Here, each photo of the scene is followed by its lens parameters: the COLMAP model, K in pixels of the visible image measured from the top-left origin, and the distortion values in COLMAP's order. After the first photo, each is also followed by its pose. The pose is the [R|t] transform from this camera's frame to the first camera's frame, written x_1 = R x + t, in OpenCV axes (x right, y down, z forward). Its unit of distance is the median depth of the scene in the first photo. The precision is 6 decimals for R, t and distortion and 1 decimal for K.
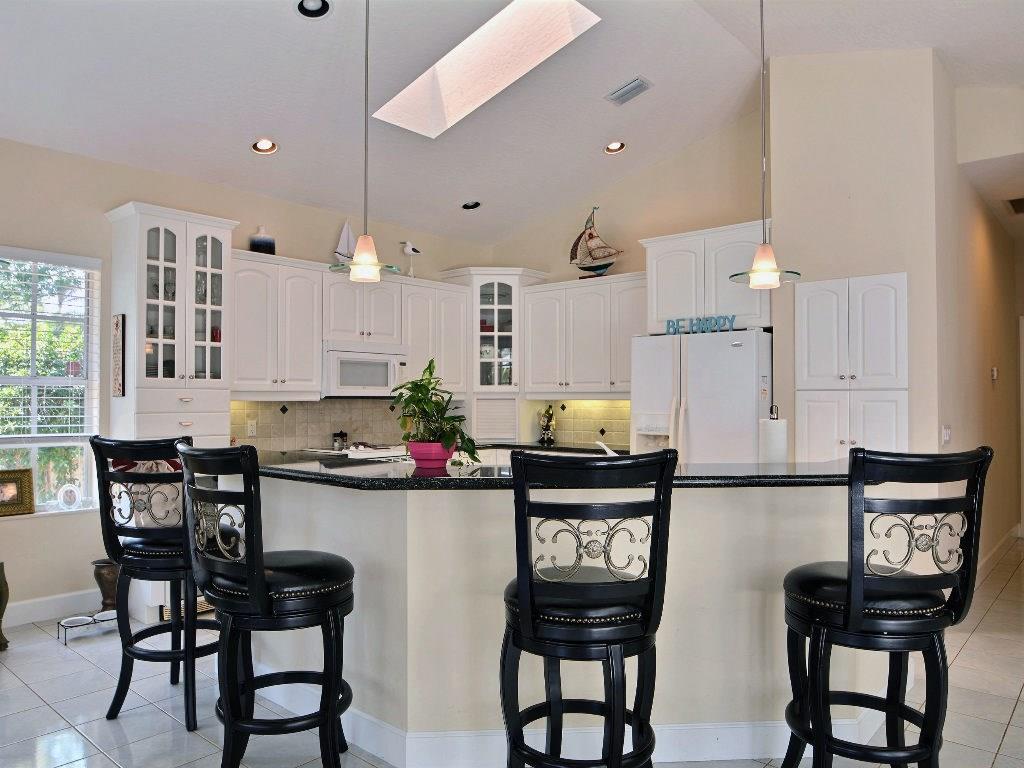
lens RADIAL K [[720.8, 0, 512.0], [0, 720.8, 384.0], [0, 0, 1]] dist [-0.031472, 0.003400]
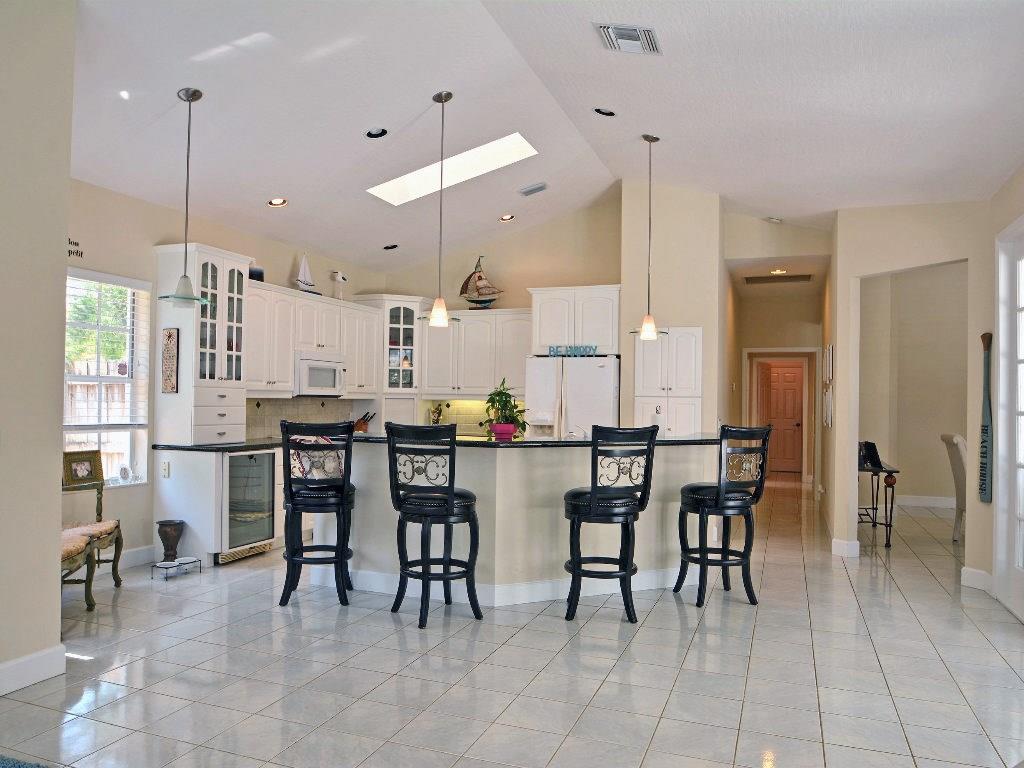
lens RADIAL K [[738.0, 0, 512.0], [0, 738.0, 384.0], [0, 0, 1]] dist [-0.034447, 0.000722]
pose [[0.935251, 0.021934, 0.353306, -0.384211], [-0.022556, 0.999743, -0.002357, -0.007819], [-0.353267, -0.005765, 0.935505, -0.373126]]
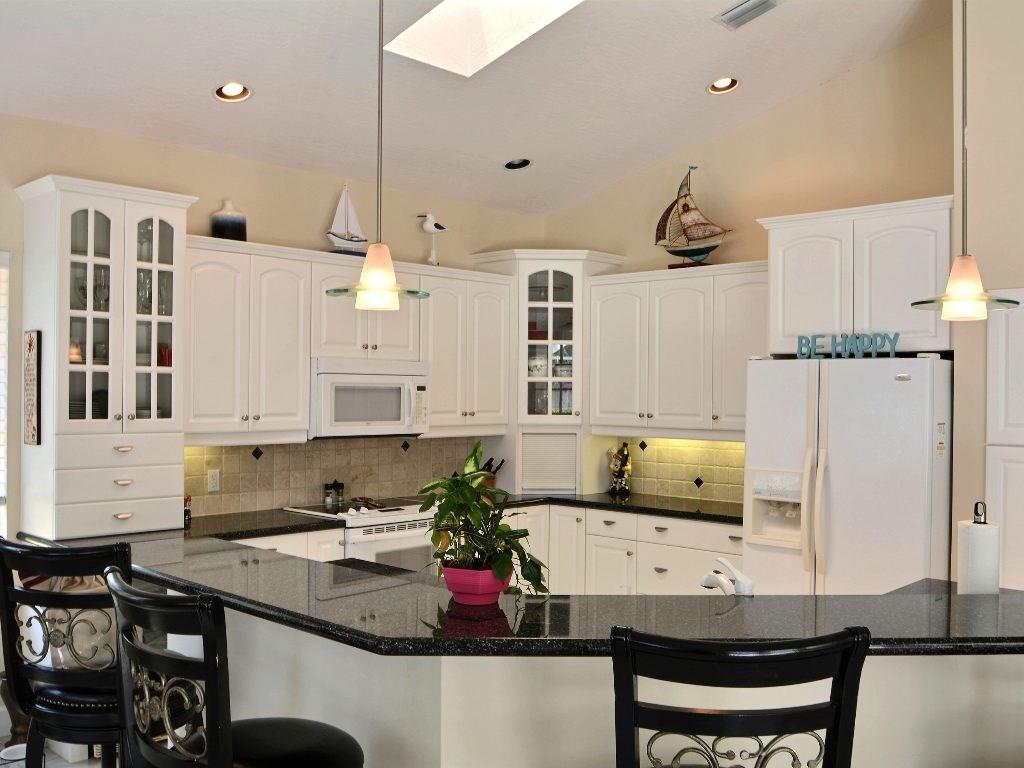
lens RADIAL K [[966.9, 0, 516.0], [0, 966.9, 386.1], [0, 0, 1]] dist [-0.051422, -0.006967]
pose [[0.999082, 0.009487, -0.041766, -0.020103], [-0.008869, 0.999849, 0.014951, -0.052134], [0.041901, -0.014567, 0.999016, 0.051634]]
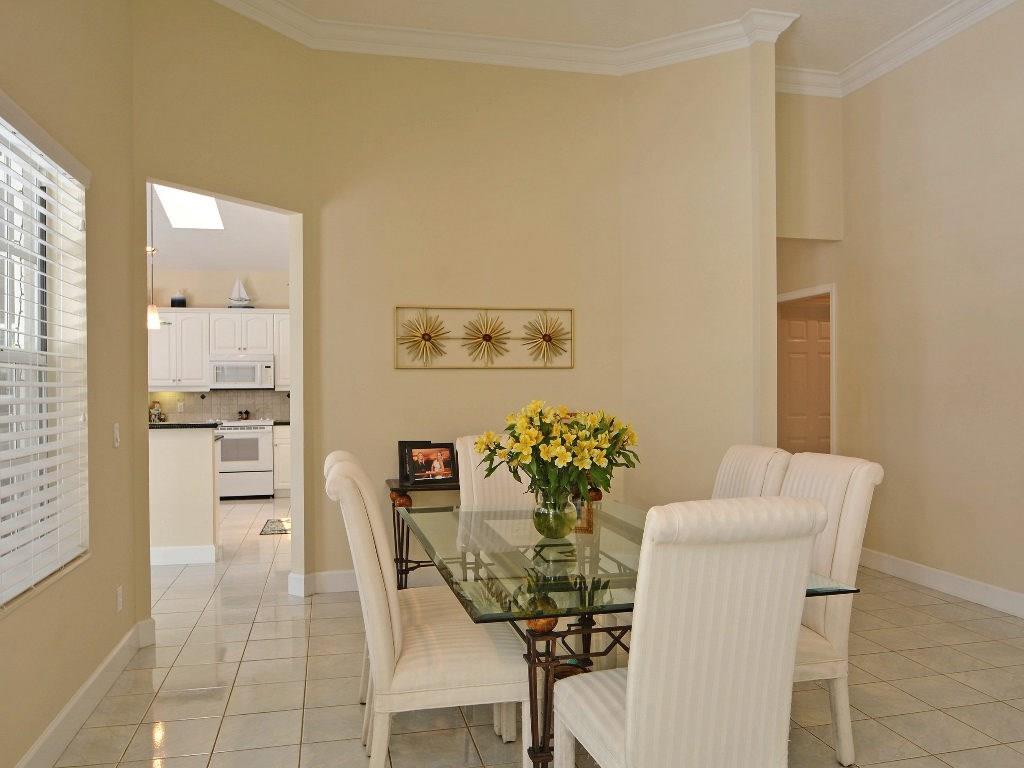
lens RADIAL K [[766.0, 0, 510.7], [0, 766.0, 394.3], [0, 0, 1]] dist [-0.051861, -0.001518]
pose [[0.812923, -0.002678, -0.582365, 1.392430], [0.018999, 0.999579, 0.021924, 0.005360], [0.582061, -0.028887, 0.812632, -0.019072]]
